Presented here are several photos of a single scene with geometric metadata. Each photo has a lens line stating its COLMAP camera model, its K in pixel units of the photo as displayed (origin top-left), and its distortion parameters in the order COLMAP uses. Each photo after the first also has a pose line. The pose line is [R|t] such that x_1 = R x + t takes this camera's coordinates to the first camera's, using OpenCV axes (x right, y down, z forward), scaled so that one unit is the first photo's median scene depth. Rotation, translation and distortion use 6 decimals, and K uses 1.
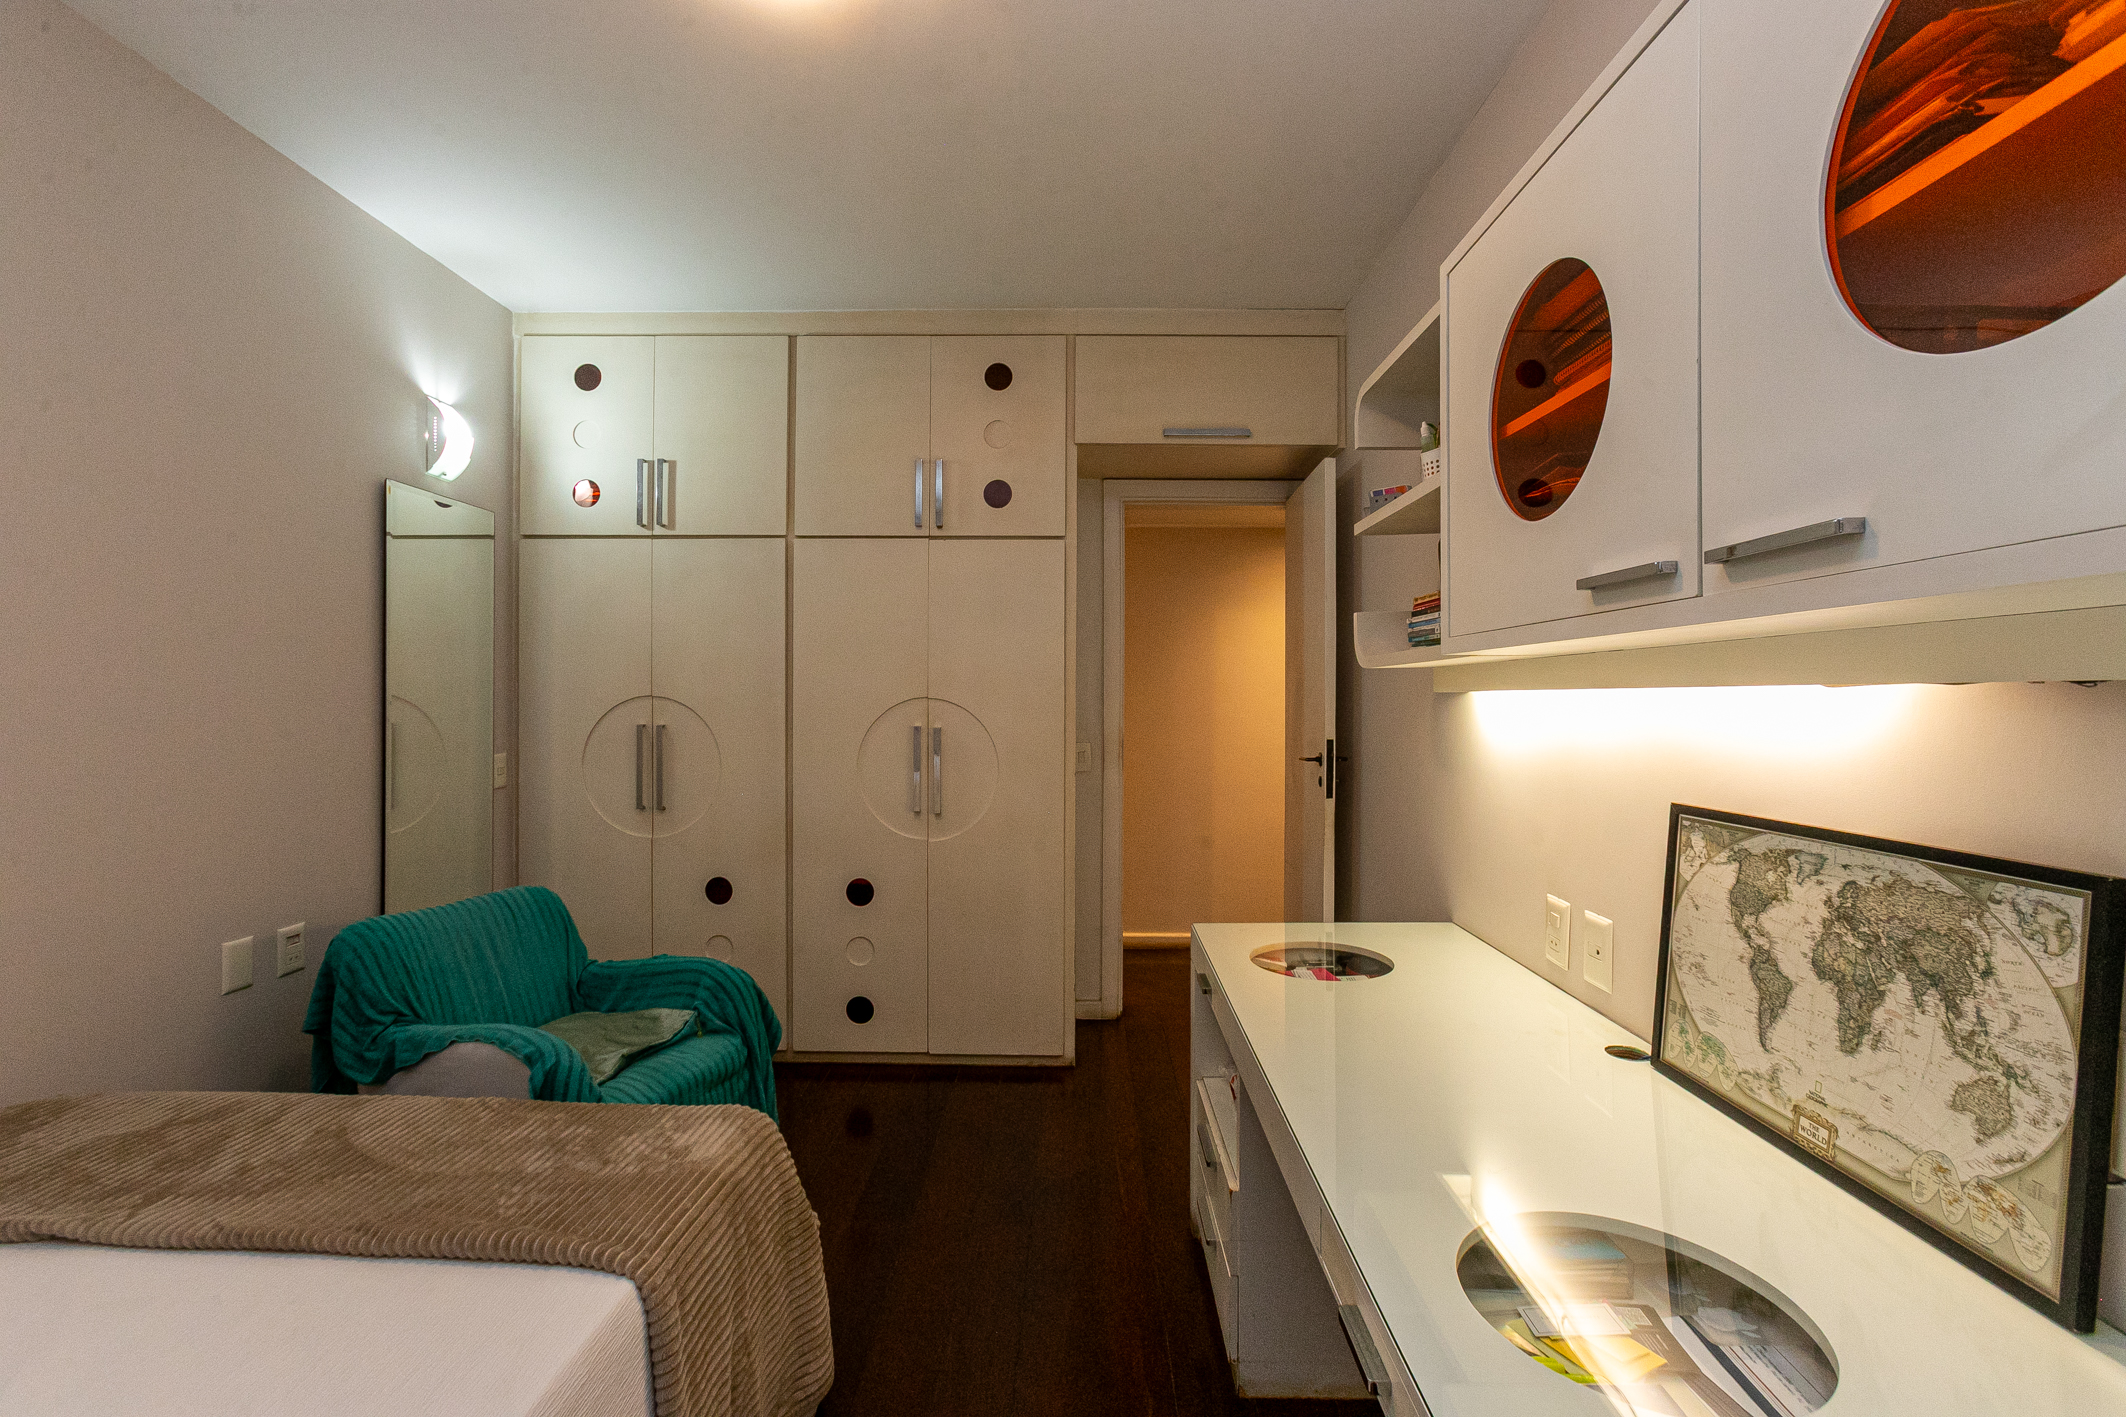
lens RADIAL K [[955.3, 0, 1063.3], [0, 955.3, 700.7], [0, 0, 1]] dist [0.008858, 0.002073]
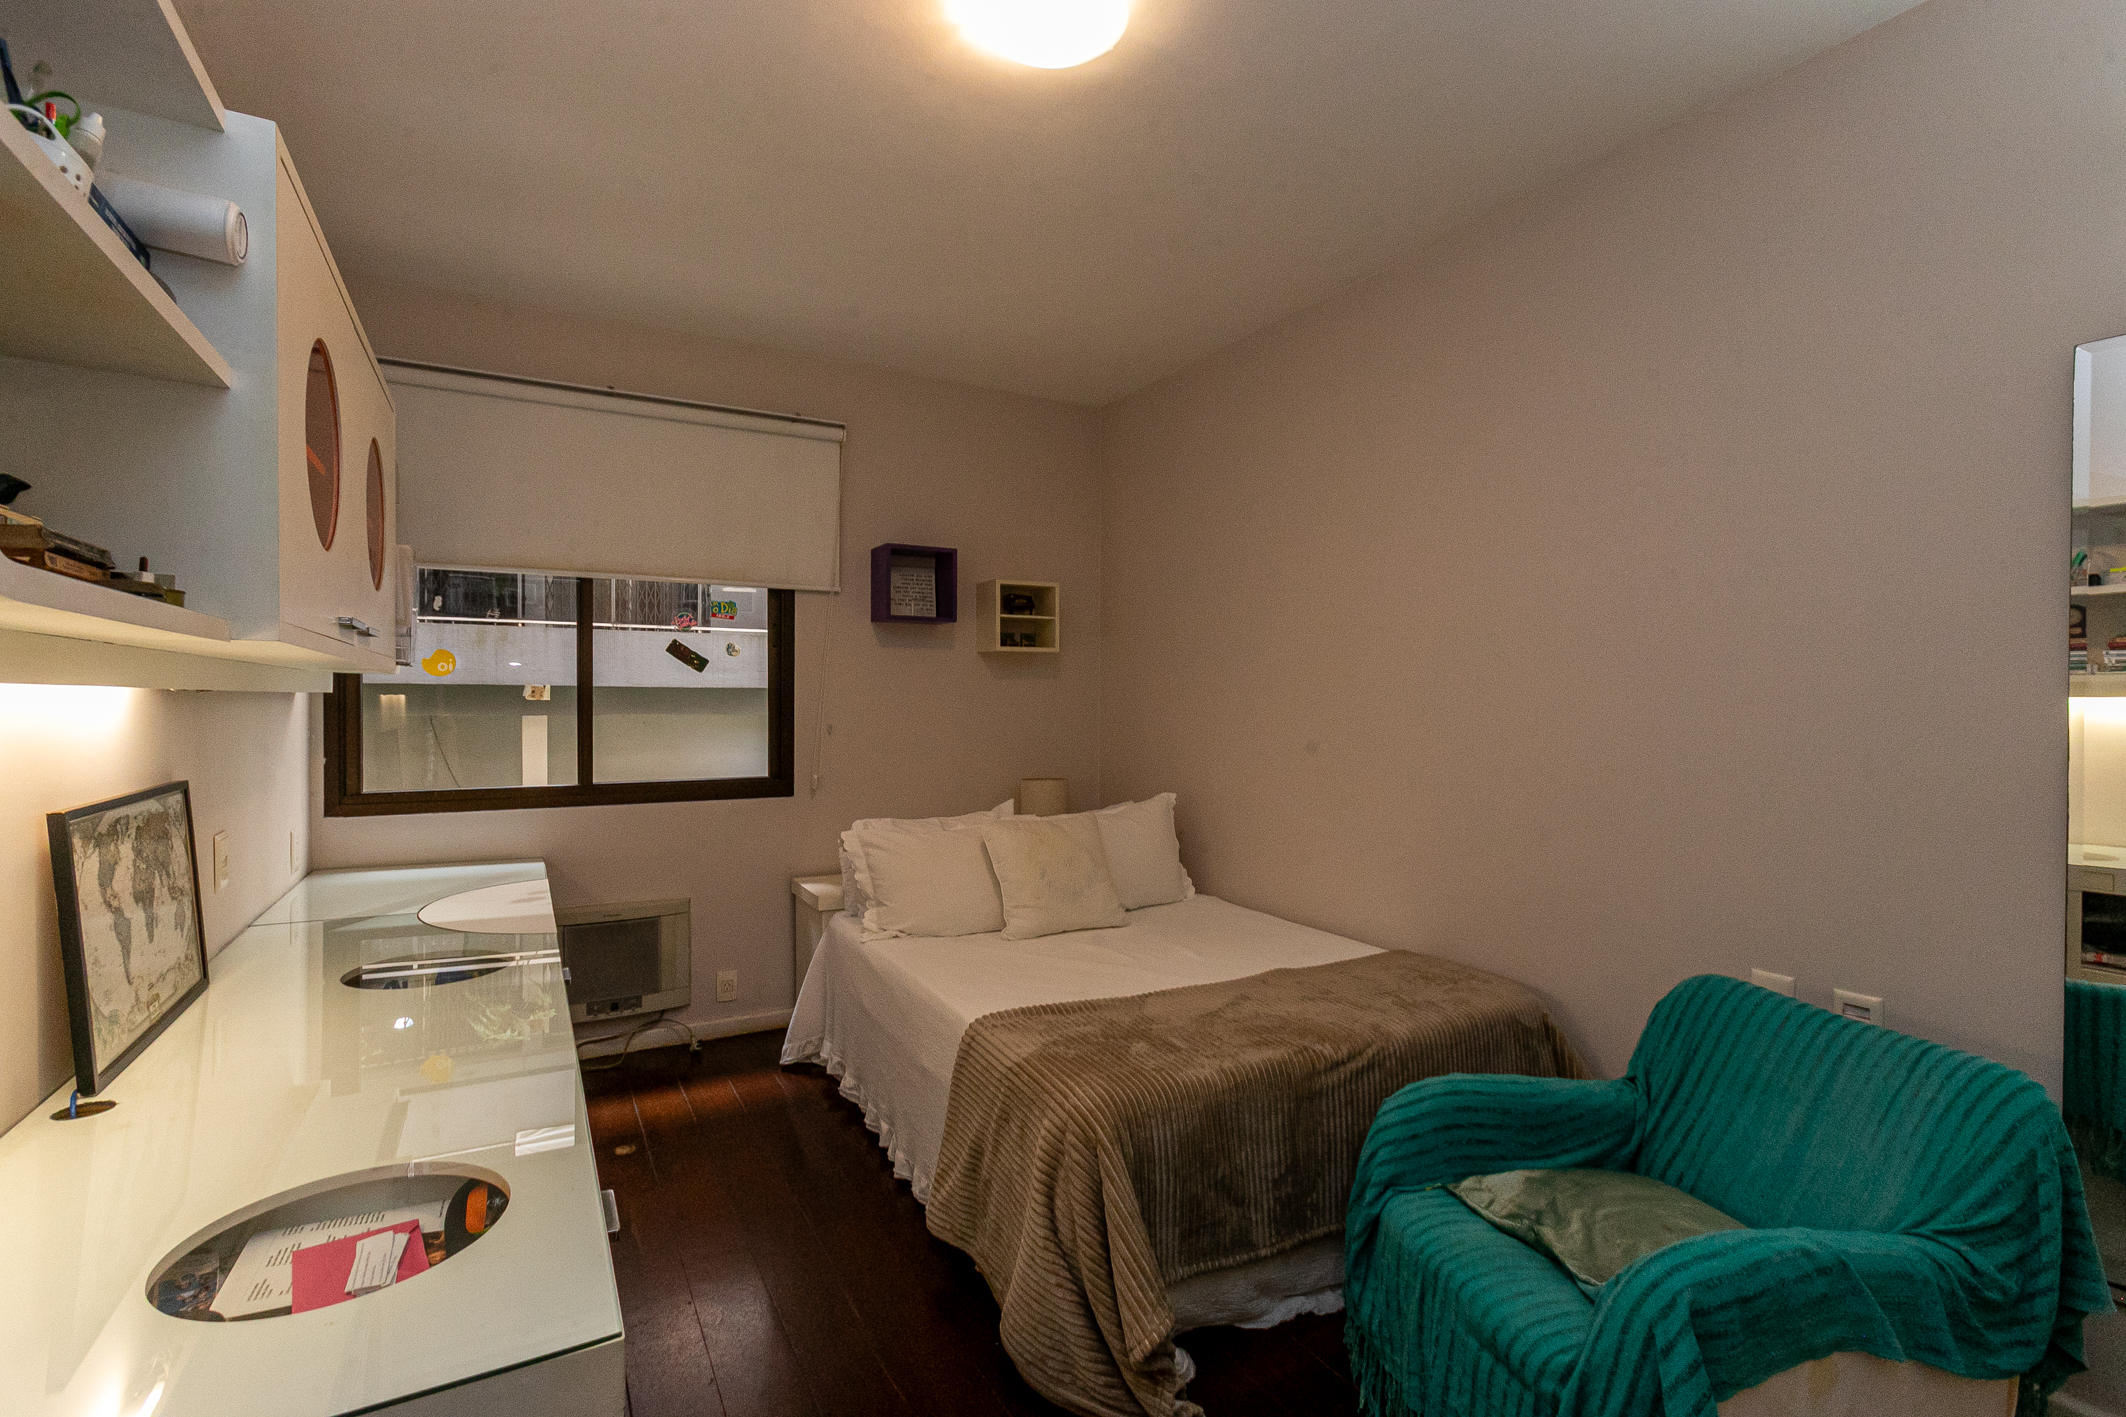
lens RADIAL K [[955.3, 0, 1059.9], [0, 955.3, 710.4], [0, 0, 1]] dist [0.008858, 0.002073]
pose [[-0.873159, 0.003653, -0.487422, 0.300901], [-0.003547, 0.999898, 0.013848, -0.011166], [0.487423, 0.013820, -0.873057, 2.769309]]
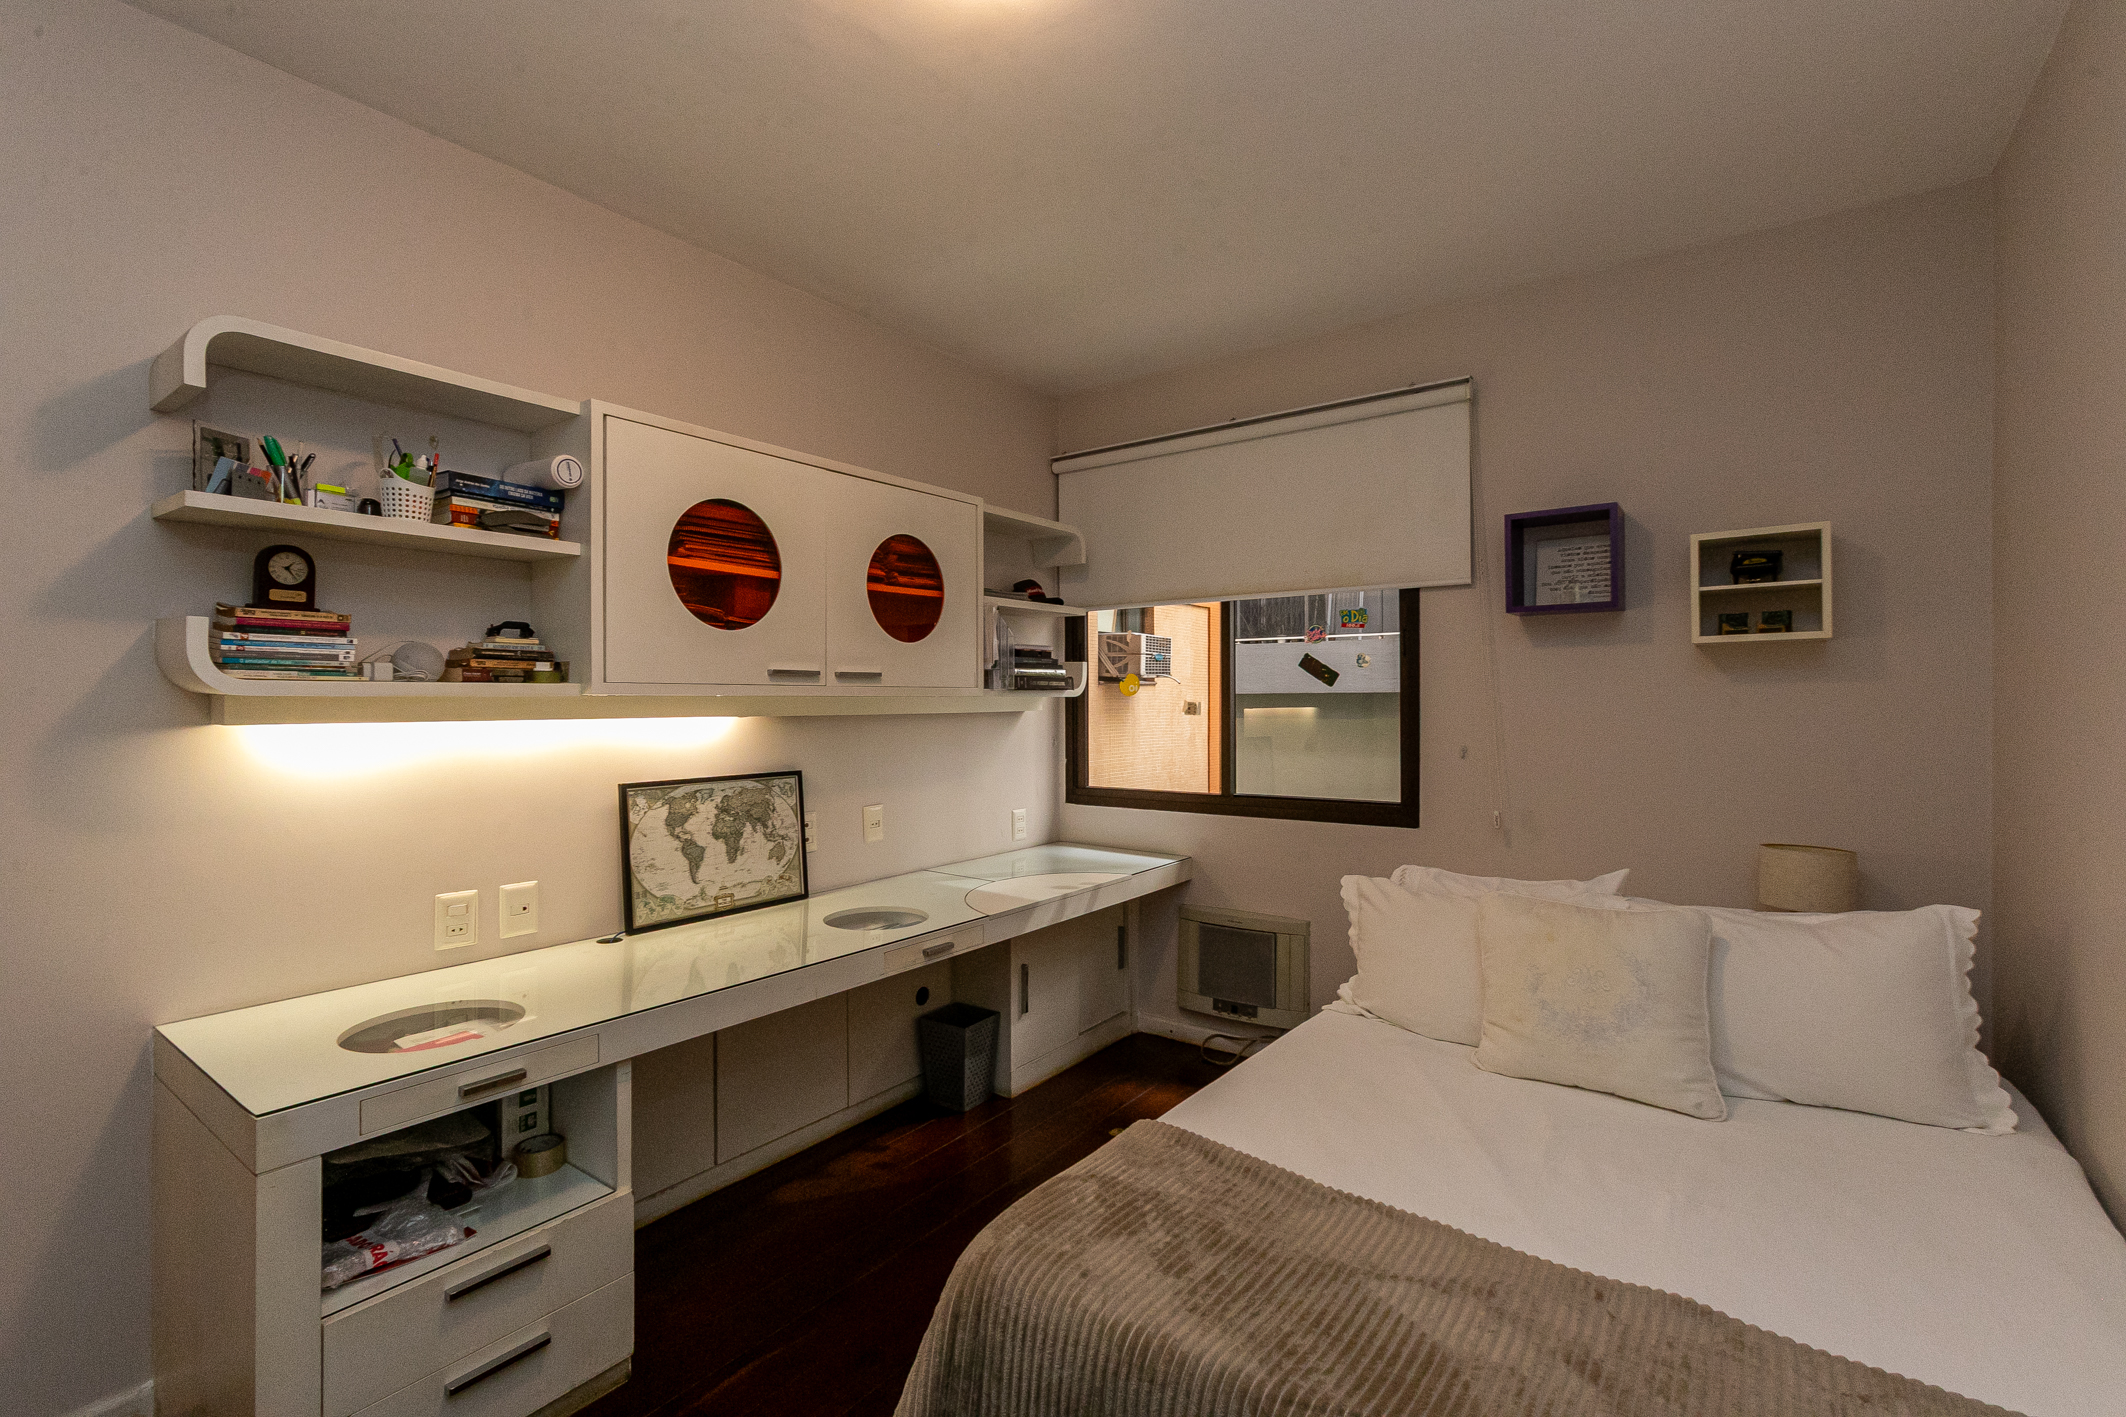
lens RADIAL K [[955.3, 0, 1054.4], [0, 955.3, 699.2], [0, 0, 1]] dist [0.008858, 0.002073]
pose [[-0.814249, 0.005683, 0.580488, -1.240146], [0.005994, 0.999981, -0.001382, -0.049541], [-0.580485, 0.002354, -0.814268, 2.381534]]
